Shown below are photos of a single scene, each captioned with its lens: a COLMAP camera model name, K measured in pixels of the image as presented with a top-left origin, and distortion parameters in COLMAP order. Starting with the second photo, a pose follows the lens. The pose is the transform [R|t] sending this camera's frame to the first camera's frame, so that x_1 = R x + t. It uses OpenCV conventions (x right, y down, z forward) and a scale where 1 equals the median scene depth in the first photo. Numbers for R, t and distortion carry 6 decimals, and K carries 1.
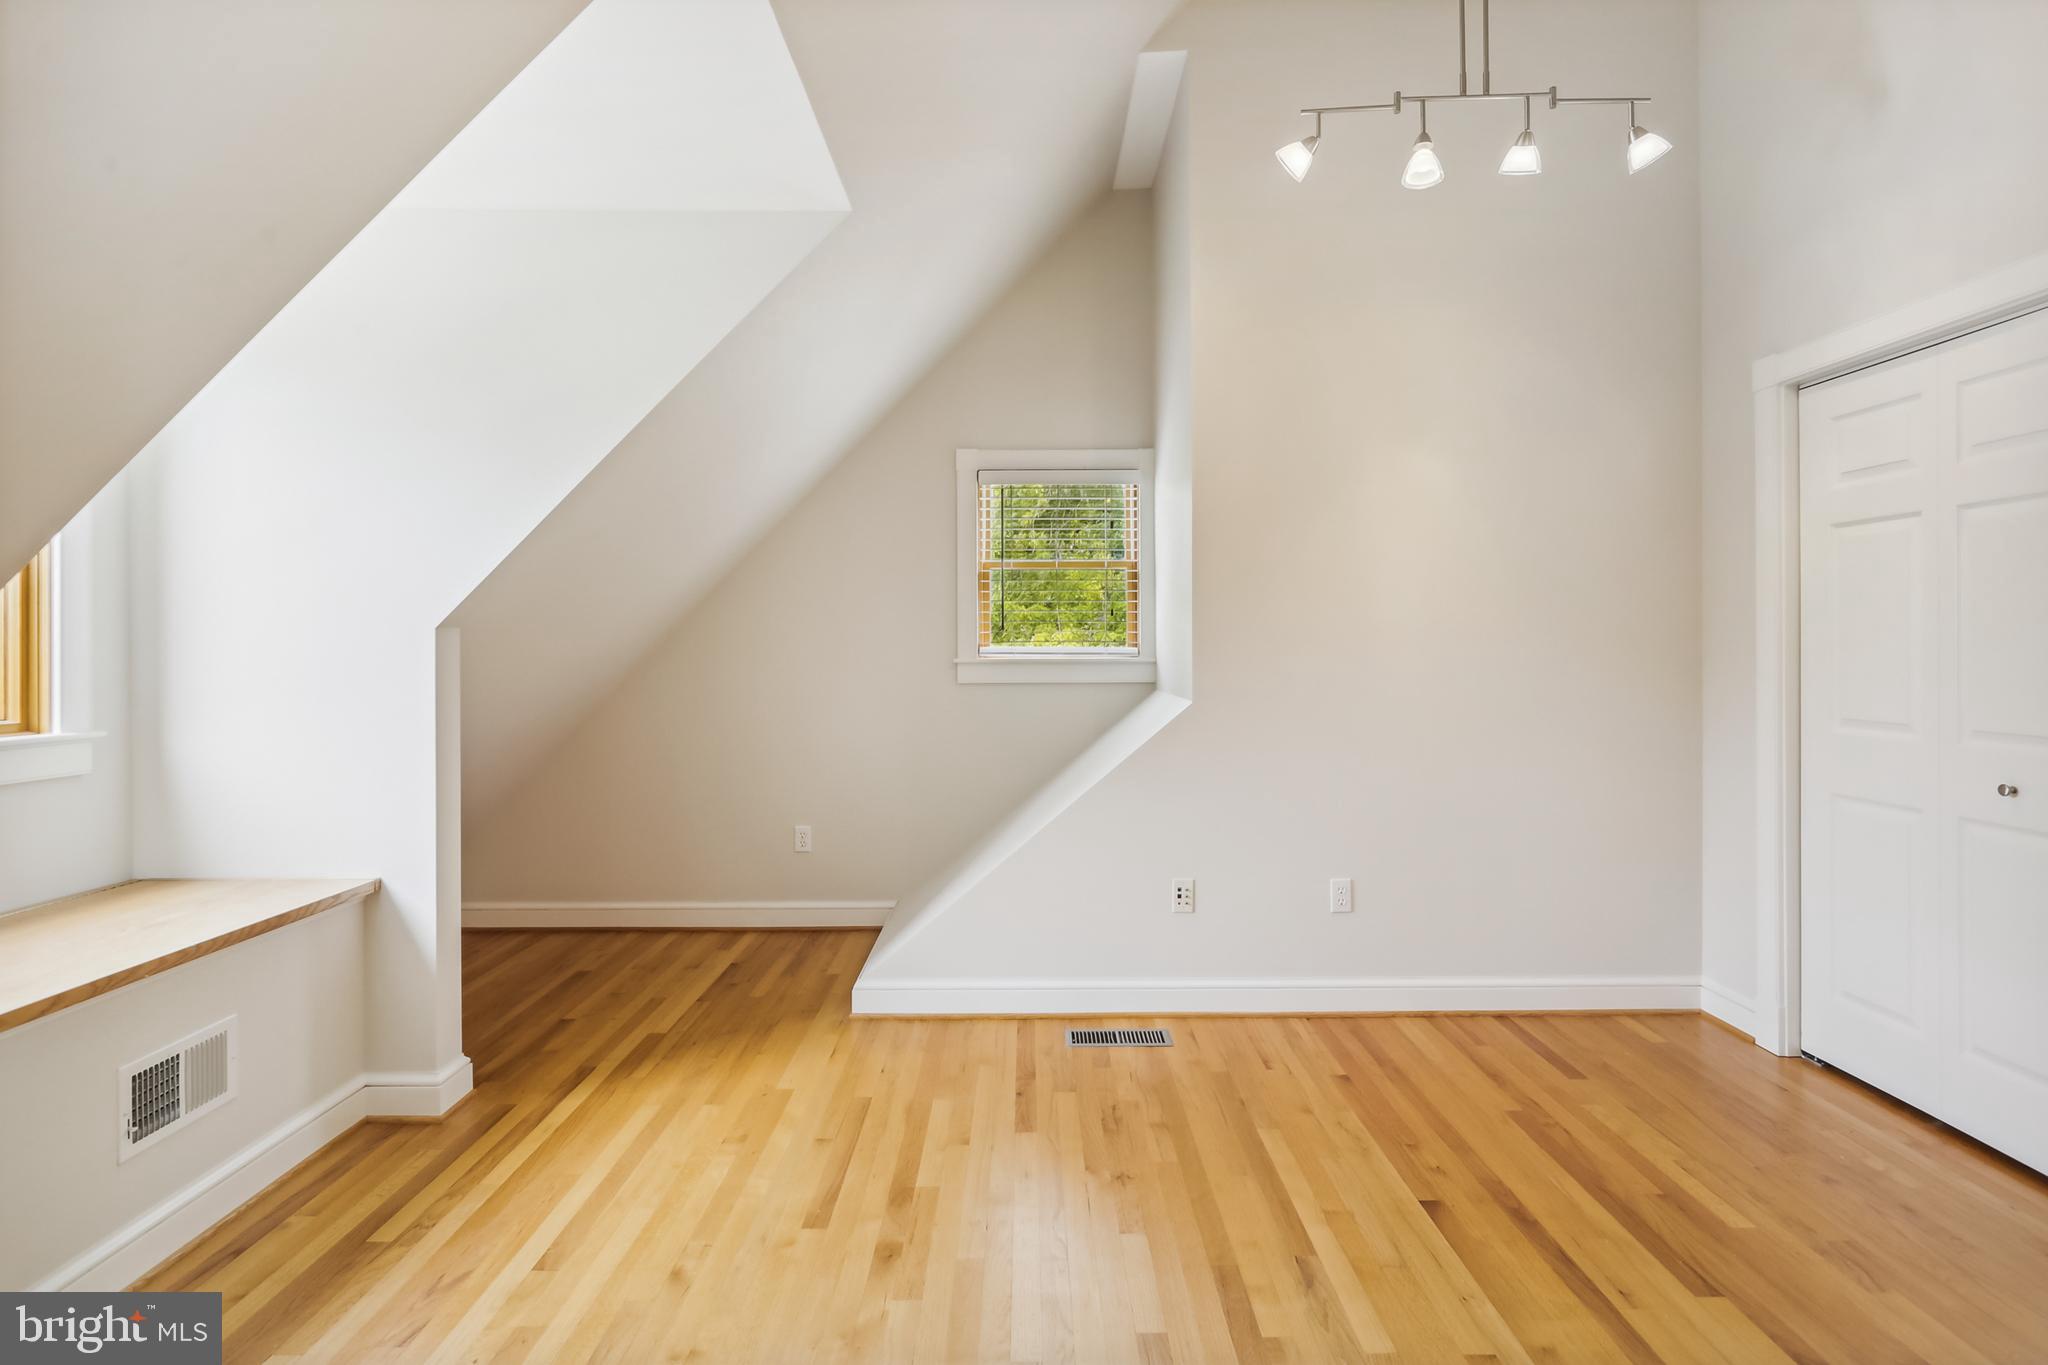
lens RADIAL K [[983.8, 0, 1022.8], [0, 983.8, 666.0], [0, 0, 1]] dist [-0.010552, 0.005405]
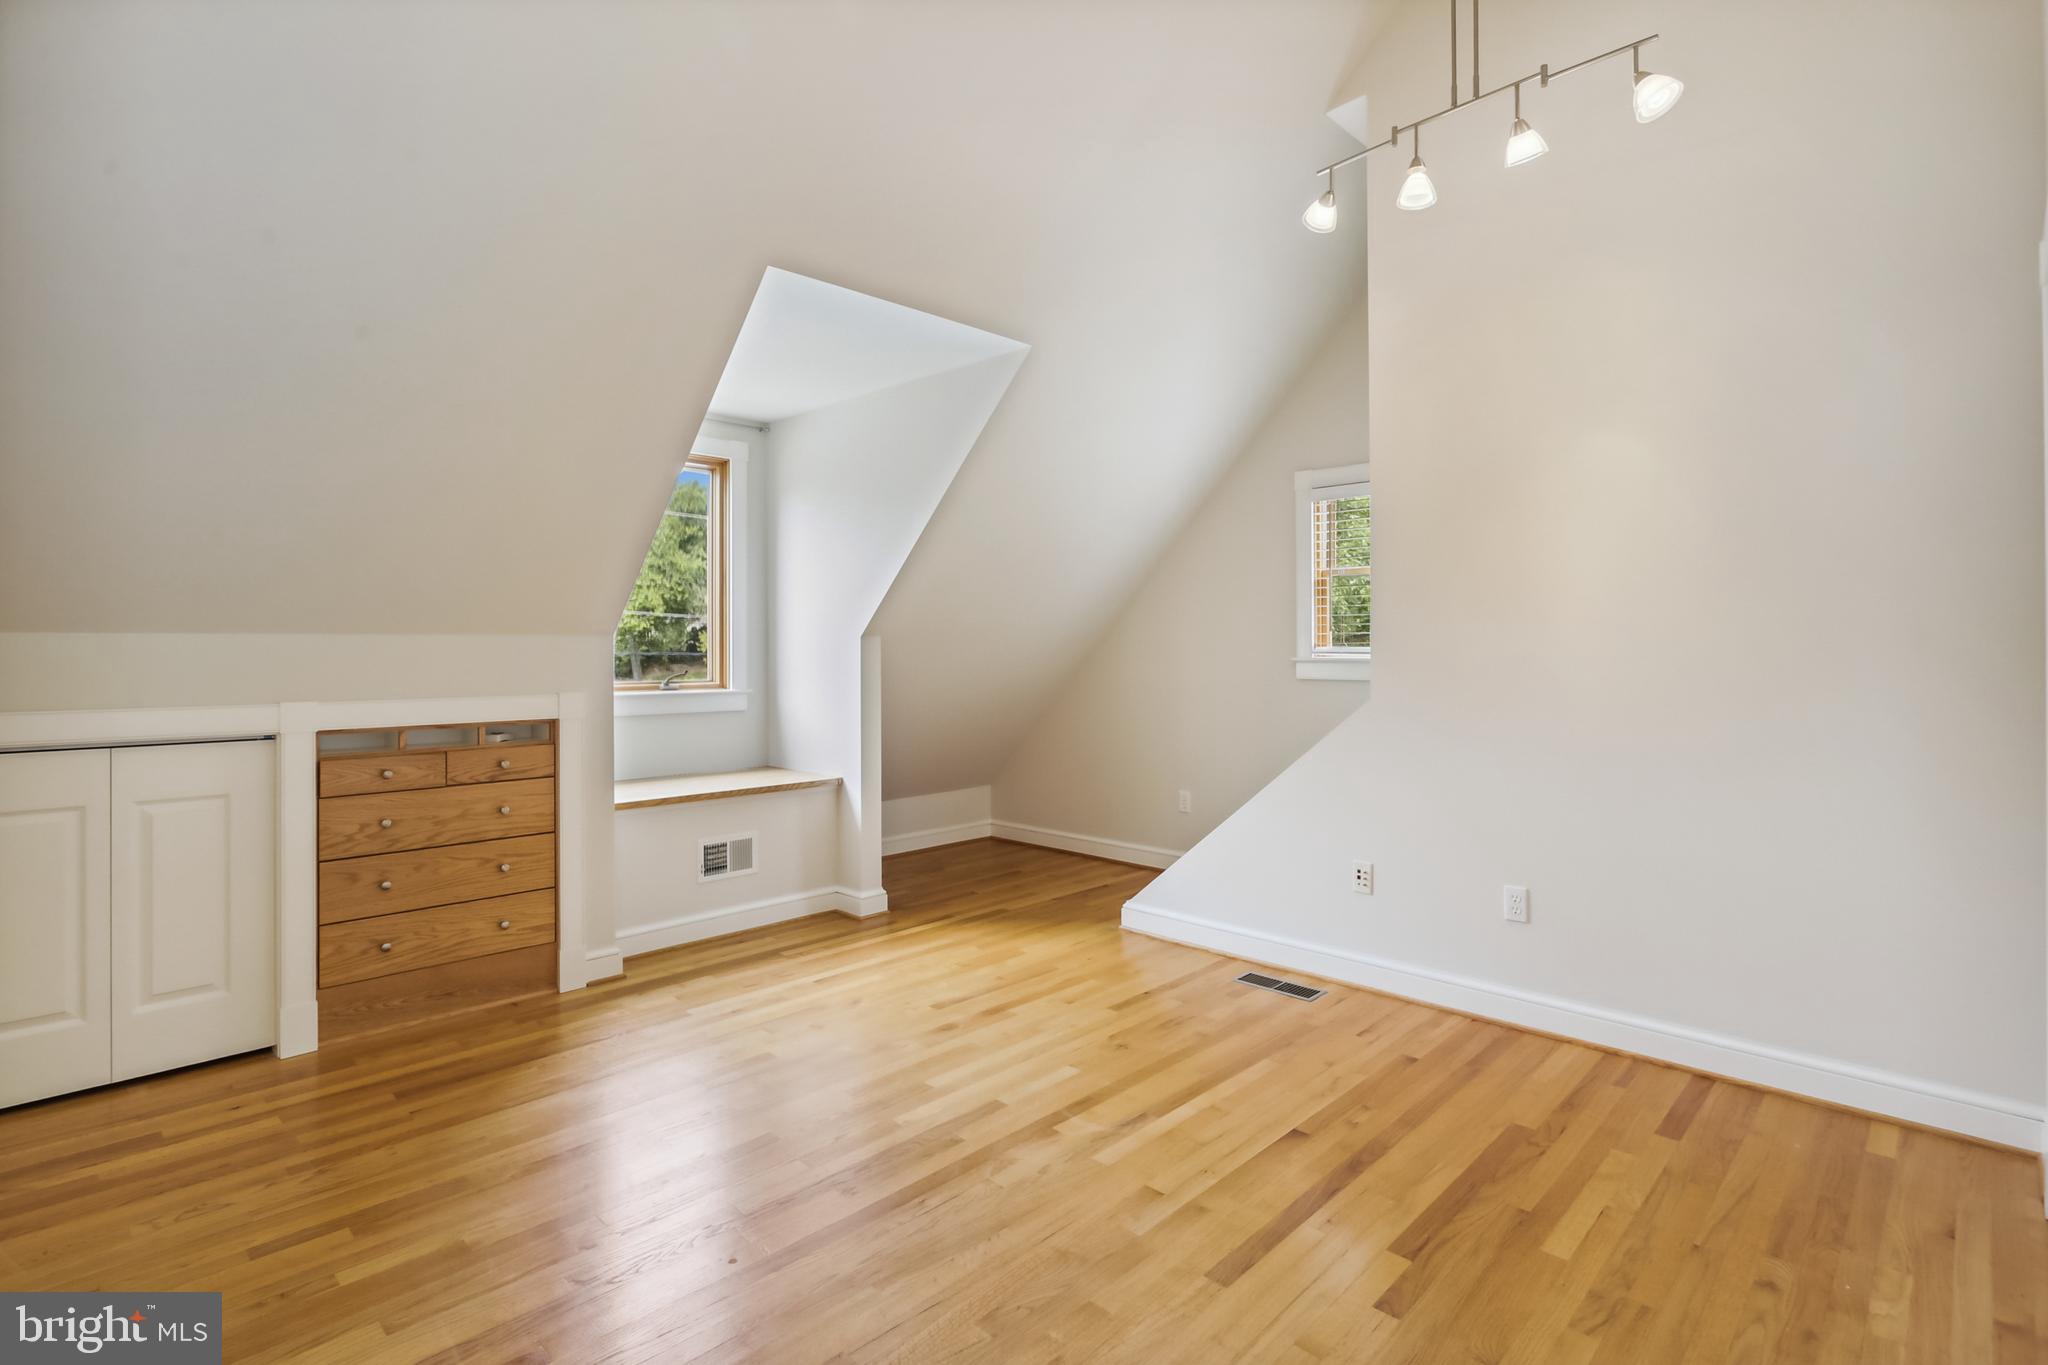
lens RADIAL K [[983.8, 0, 1022.8], [0, 983.8, 670.5], [0, 0, 1]] dist [-0.010552, 0.005405]
pose [[0.710529, 0.017127, -0.703460, 0.854654], [-0.011870, 0.999853, 0.012353, -0.003895], [0.703568, -0.000427, 0.710628, -0.039961]]
